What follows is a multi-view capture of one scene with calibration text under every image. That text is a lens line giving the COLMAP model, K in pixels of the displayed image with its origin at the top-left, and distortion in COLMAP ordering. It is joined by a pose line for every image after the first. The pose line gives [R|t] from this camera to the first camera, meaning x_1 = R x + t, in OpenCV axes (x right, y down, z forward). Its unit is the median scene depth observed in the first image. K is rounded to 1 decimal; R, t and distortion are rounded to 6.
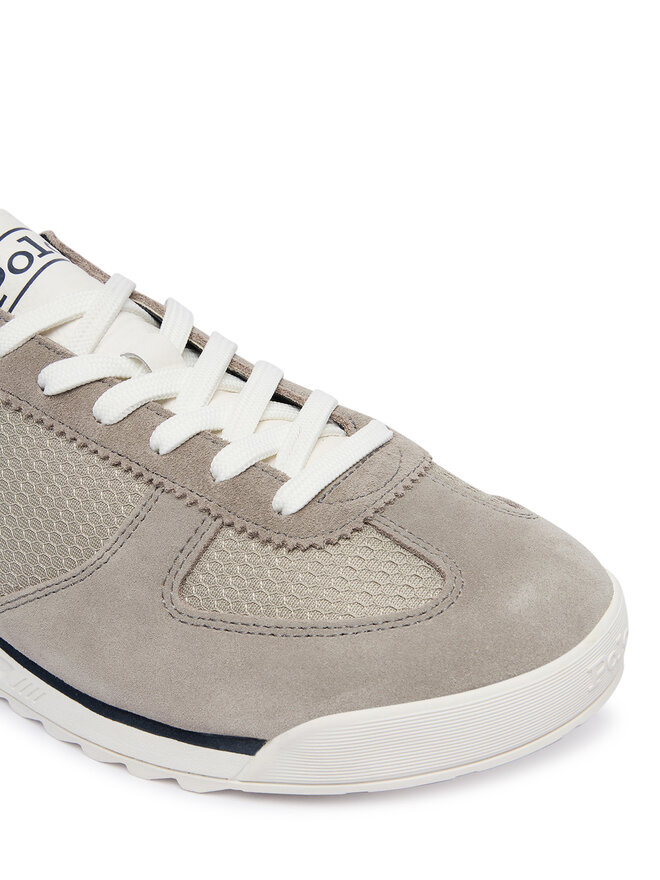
lens RADIAL K [[973.7, 0, 329.8], [0, 973.7, 441.4], [0, 0, 1]] dist [-0.096046, 0.000000]
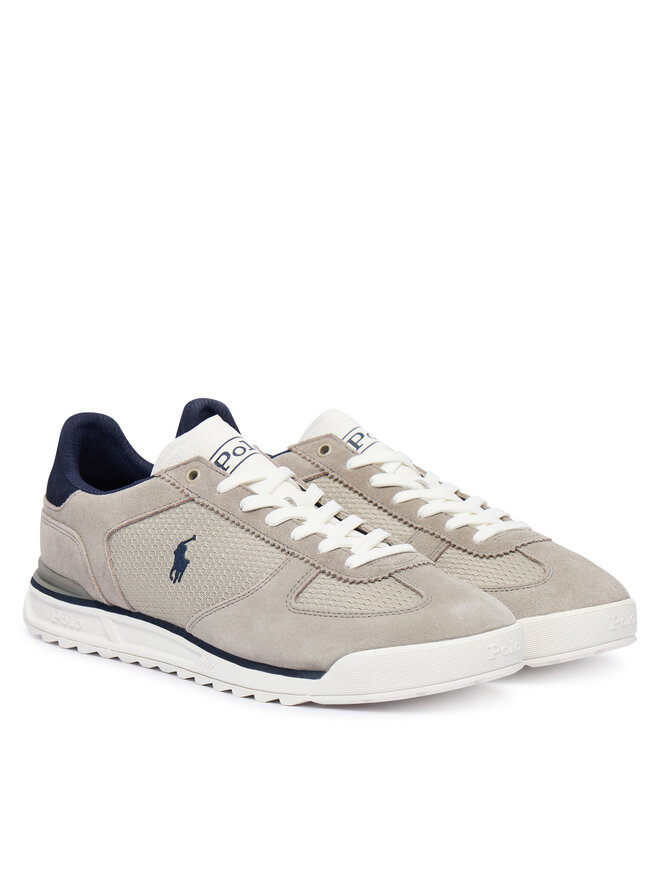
lens RADIAL K [[2544.9, 0, 329.5], [0, 2544.9, 439.5], [0, 0, 1]] dist [0.164344, 0.000000]
pose [[0.977199, 0.045478, -0.207396, 0.998136], [-0.127746, 0.906148, -0.403208, 1.974956], [0.169594, 0.420509, 0.891297, -3.848482]]
